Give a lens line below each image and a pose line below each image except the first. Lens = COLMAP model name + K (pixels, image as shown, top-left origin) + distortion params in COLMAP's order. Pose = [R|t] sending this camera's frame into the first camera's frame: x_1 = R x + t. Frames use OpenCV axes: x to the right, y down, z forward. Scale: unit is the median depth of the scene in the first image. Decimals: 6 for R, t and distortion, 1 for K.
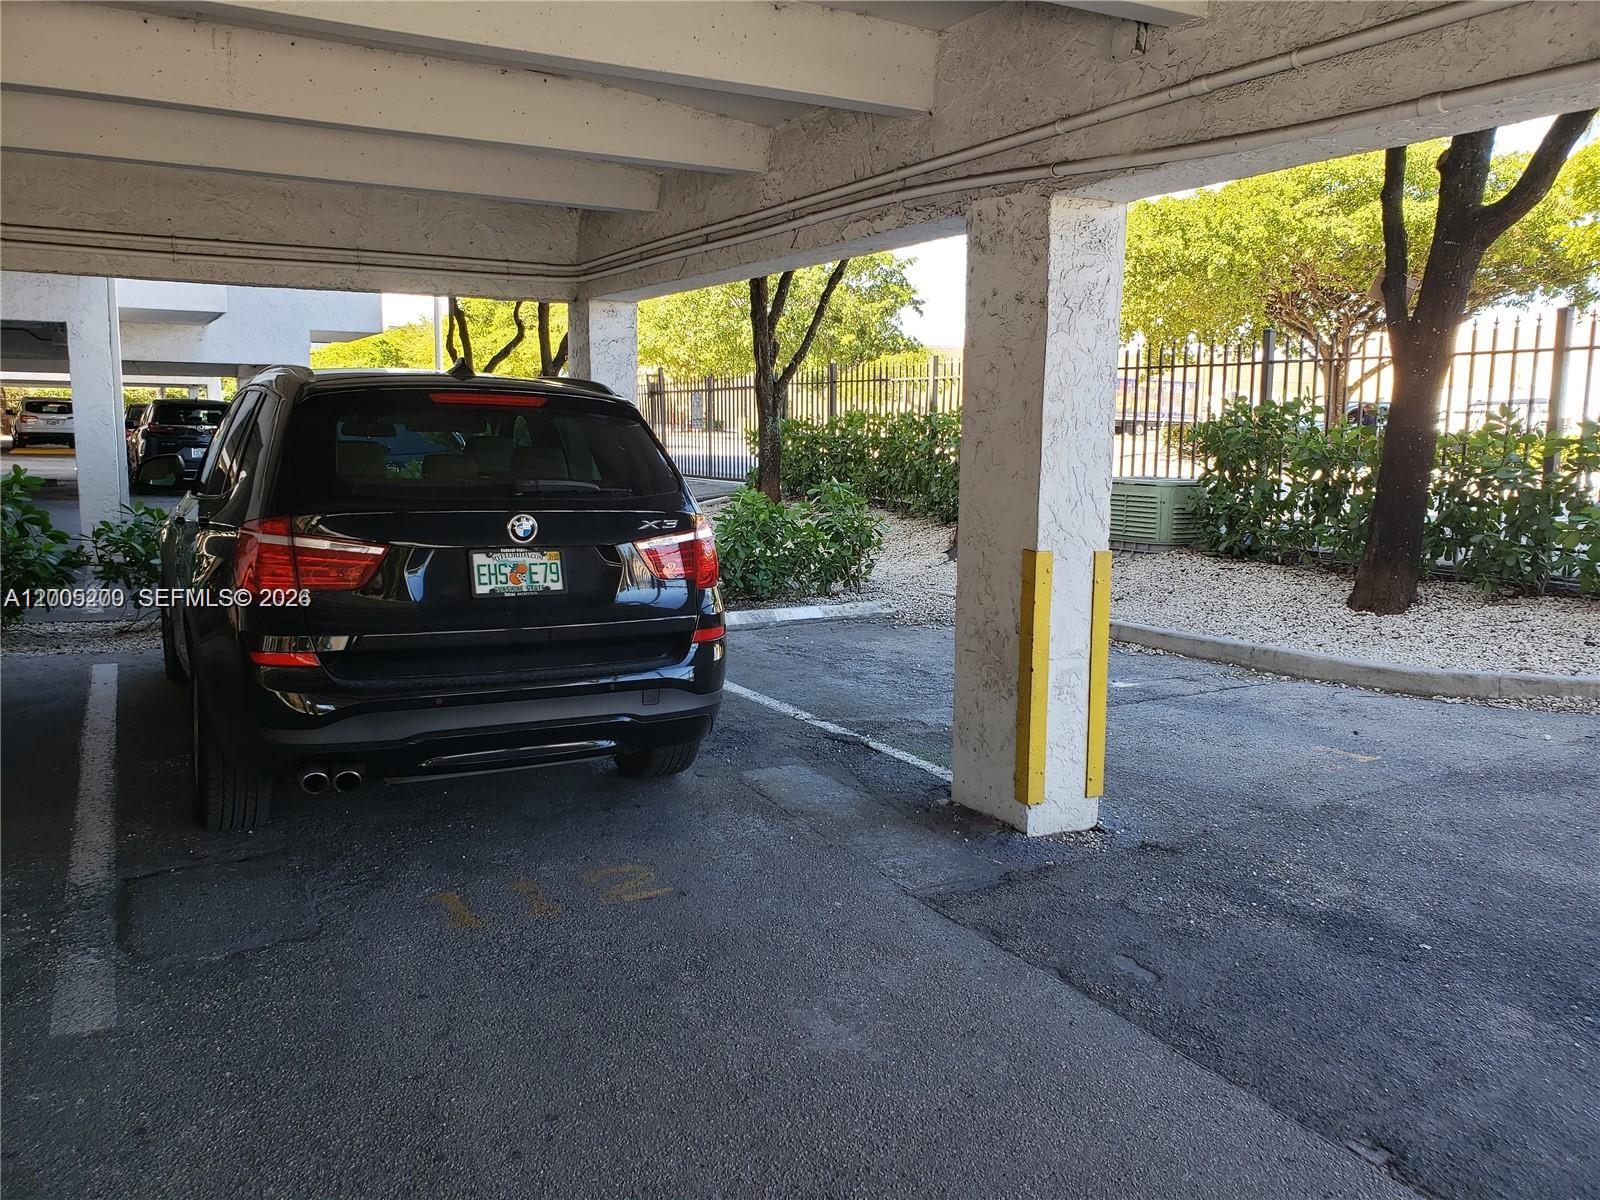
lens RADIAL K [[1220.7, 0, 800.0], [0, 1220.7, 600.0], [0, 0, 1]] dist [0.025212, 0.002743]
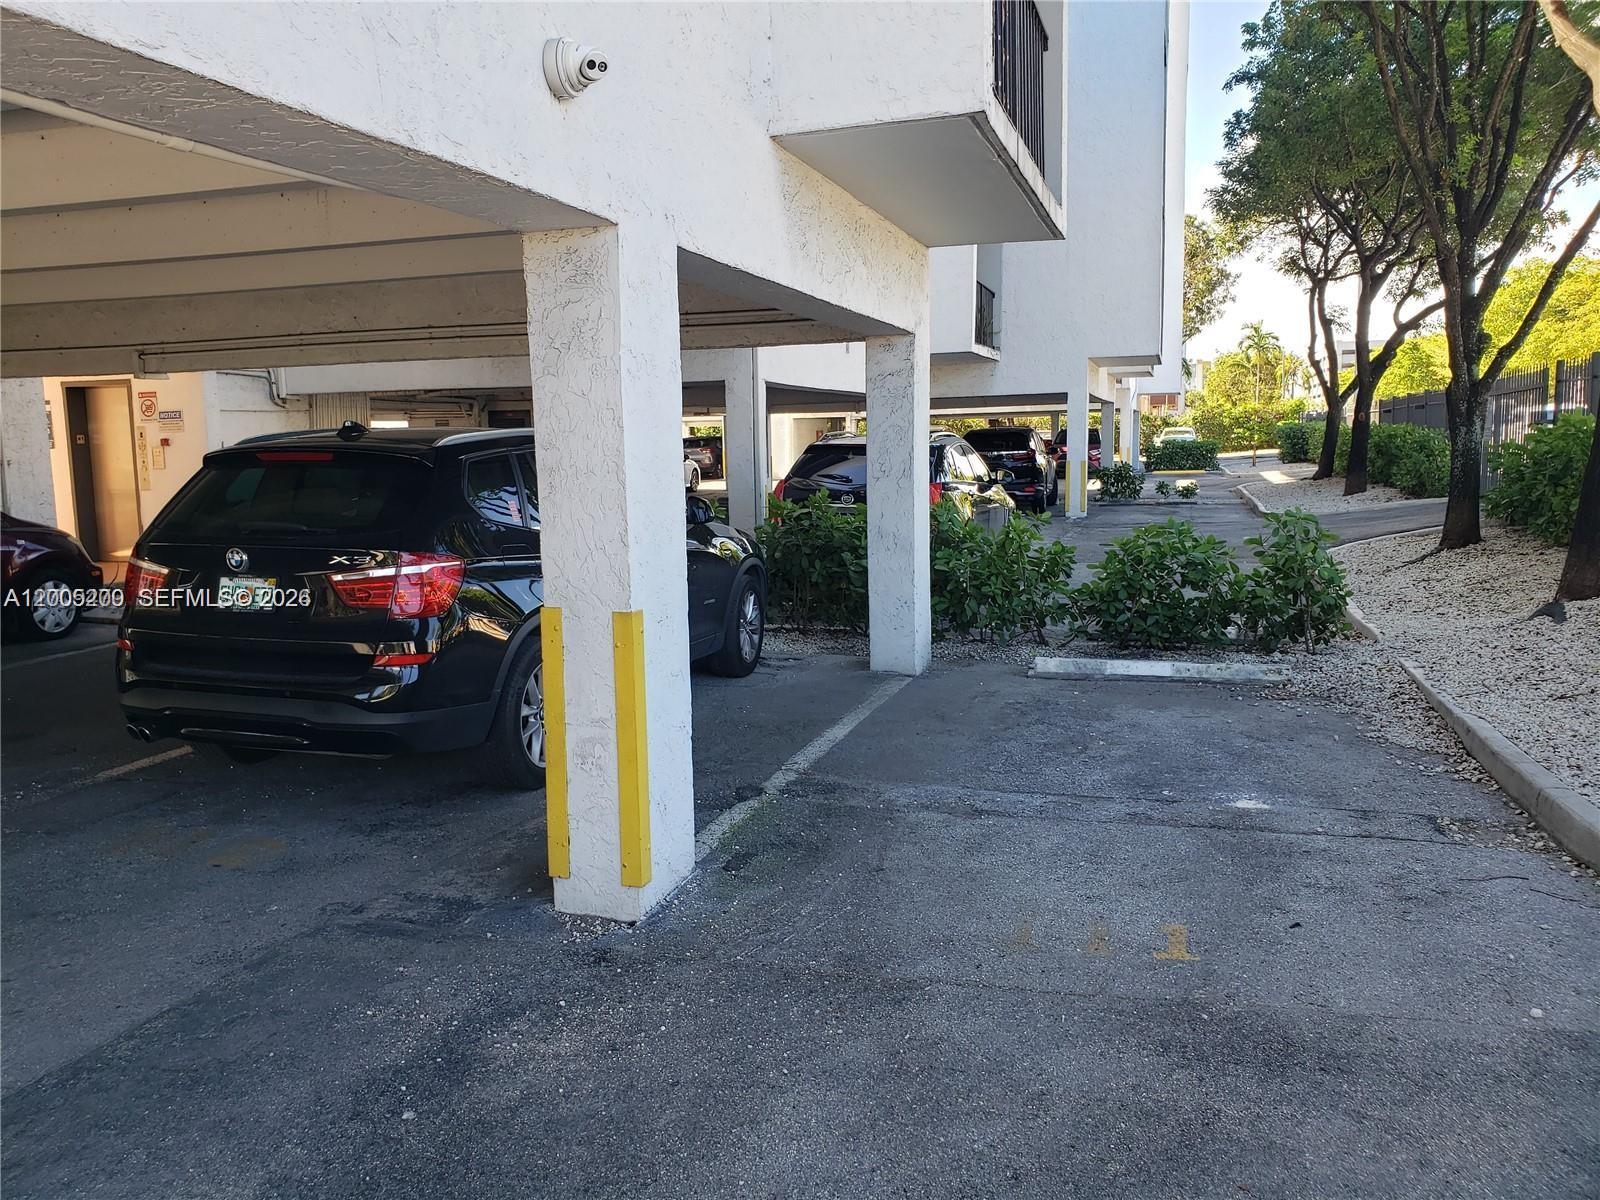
lens RADIAL K [[1233.9, 0, 795.2], [0, 1233.9, 590.1], [0, 0, 1]] dist [0.010963, 0.017044]
pose [[0.692935, 0.061138, -0.718403, 1.035491], [-0.076512, 0.997007, 0.011049, -0.079849], [0.716929, 0.047310, 0.695539, 0.485944]]
